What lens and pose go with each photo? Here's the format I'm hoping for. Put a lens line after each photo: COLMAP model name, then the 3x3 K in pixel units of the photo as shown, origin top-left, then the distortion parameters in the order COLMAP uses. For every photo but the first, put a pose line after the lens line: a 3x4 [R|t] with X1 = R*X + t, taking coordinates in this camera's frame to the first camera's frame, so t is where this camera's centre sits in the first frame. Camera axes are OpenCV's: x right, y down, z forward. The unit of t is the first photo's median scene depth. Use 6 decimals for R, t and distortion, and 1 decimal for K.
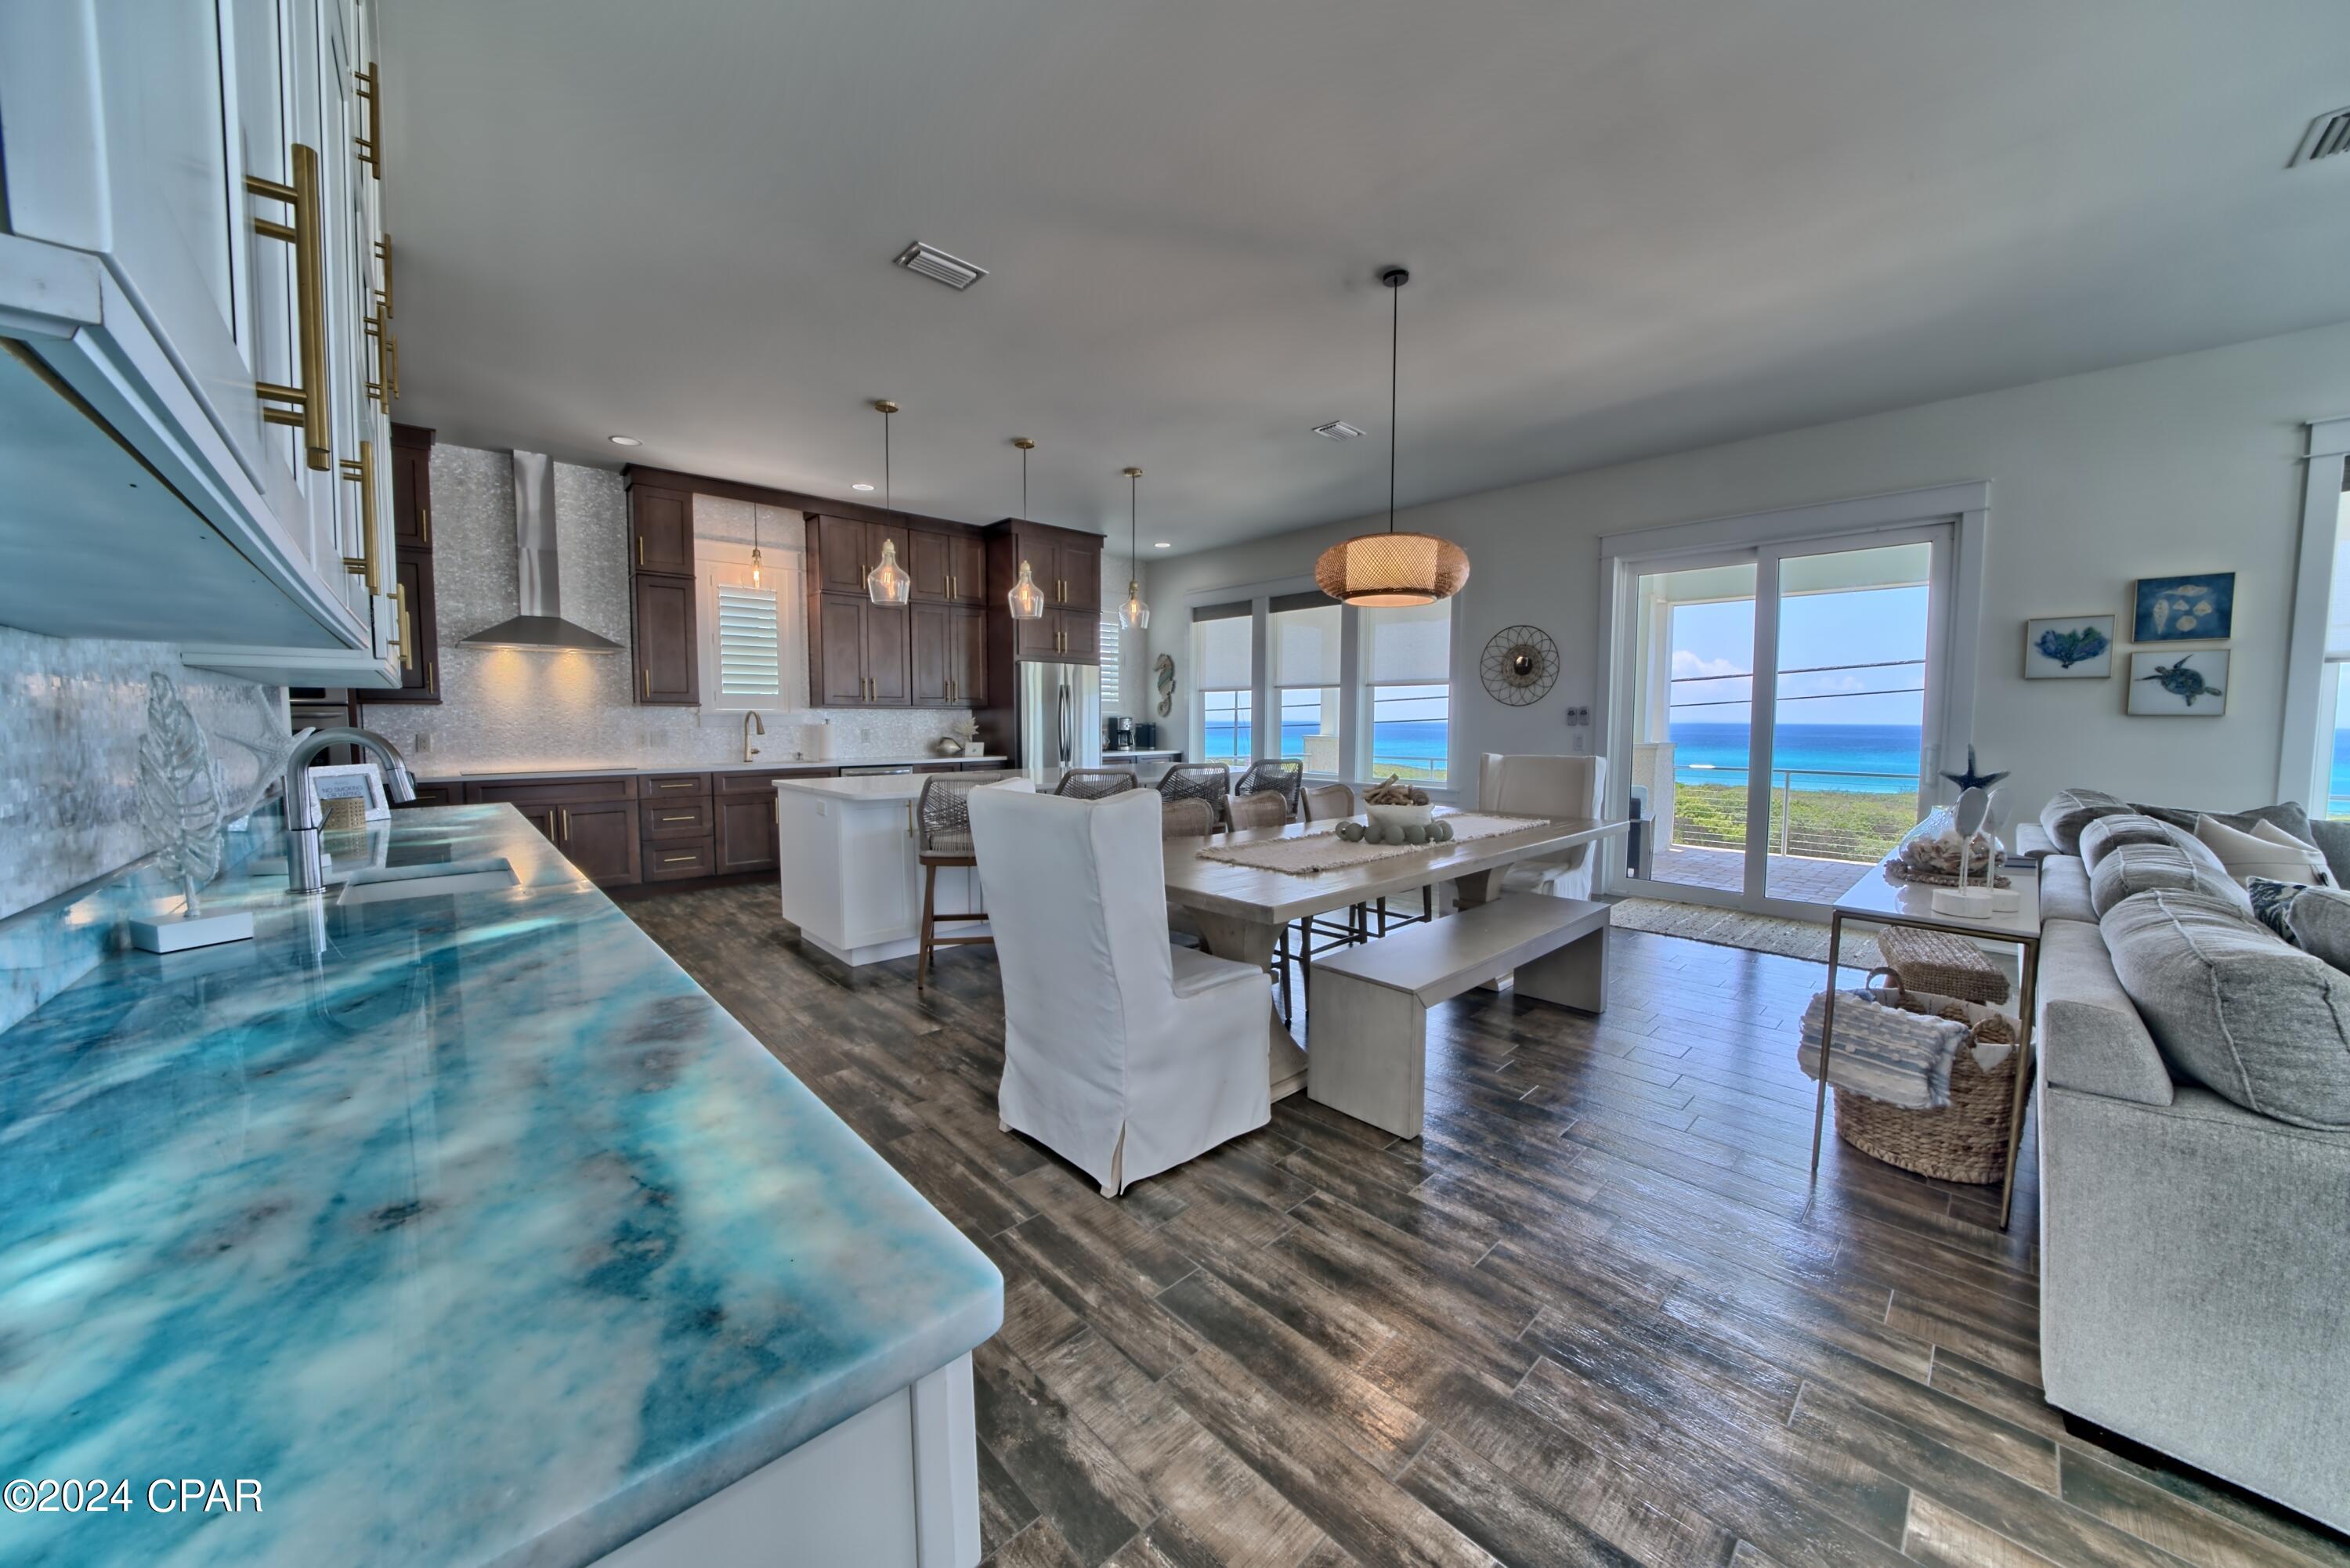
lens RADIAL K [[812.0, 0, 1176.3], [0, 812.0, 775.4], [0, 0, 1]] dist [-0.026063, 0.003258]
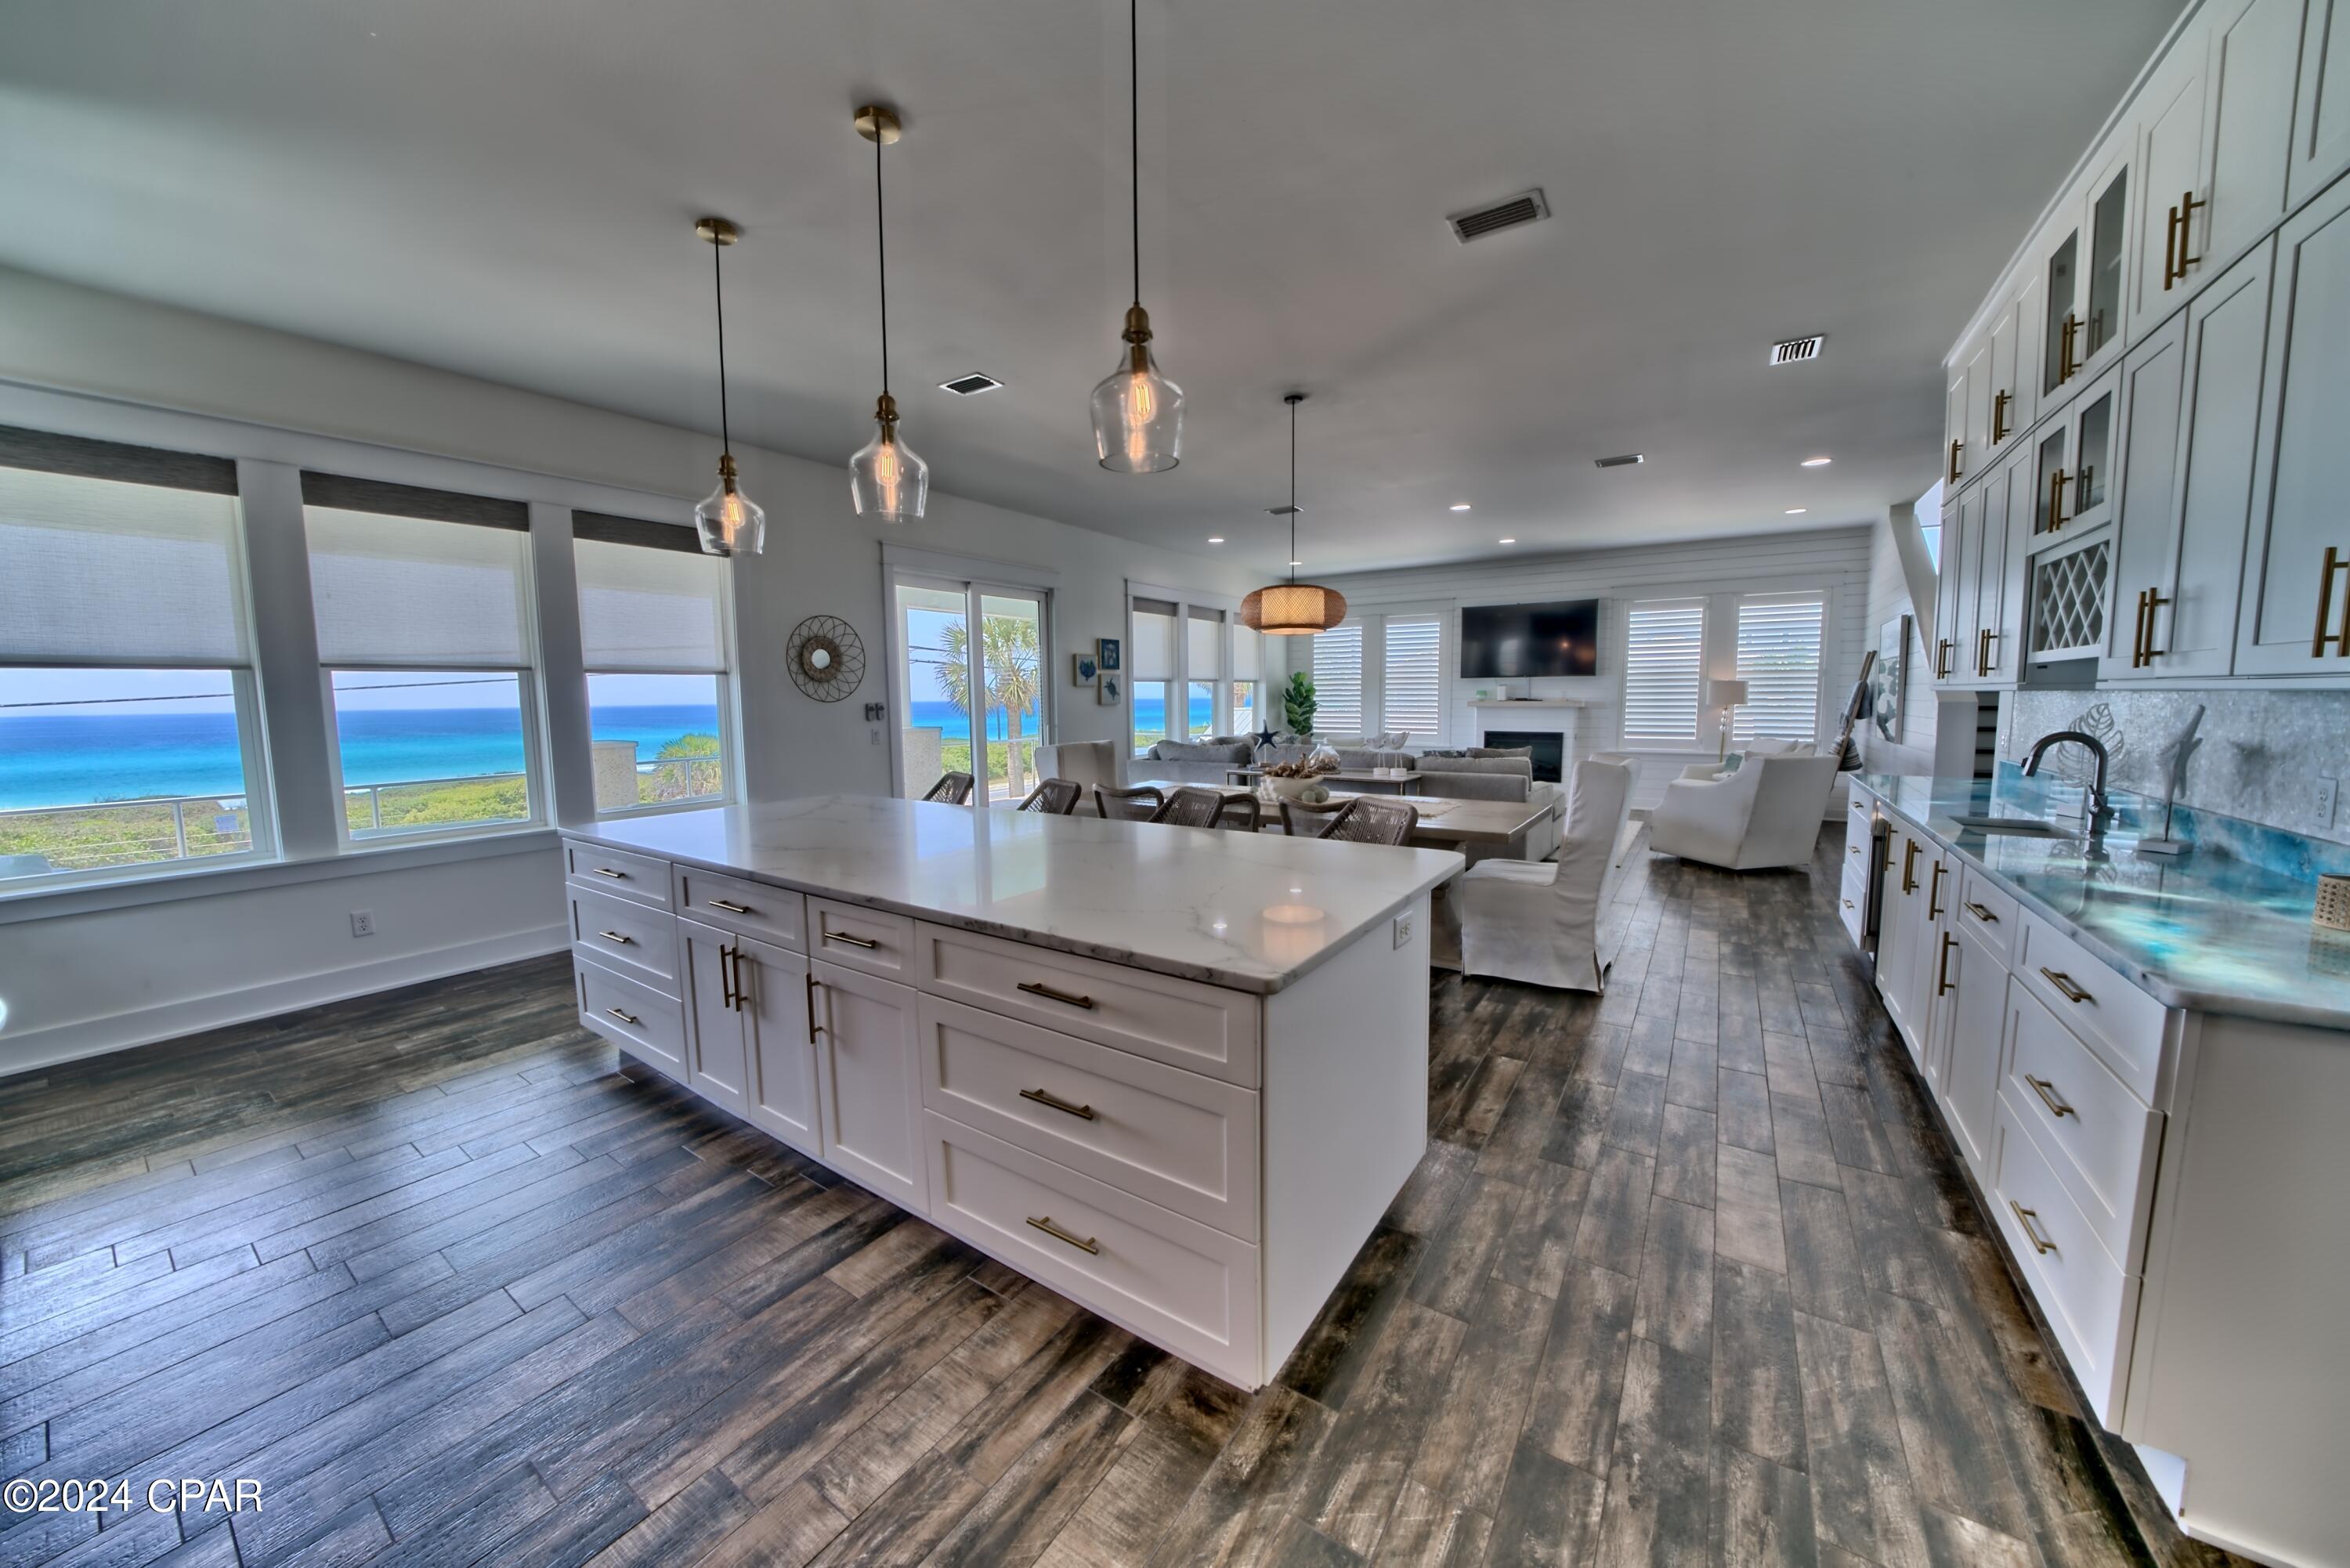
lens RADIAL K [[812.0, 0, 1176.3], [0, 812.0, 775.4], [0, 0, 1]] dist [-0.026063, 0.003258]
pose [[-0.217713, -0.095777, 0.971302, -0.615891], [0.077616, 0.990323, 0.115050, -0.083412], [-0.972922, 0.100436, -0.208172, 0.865411]]
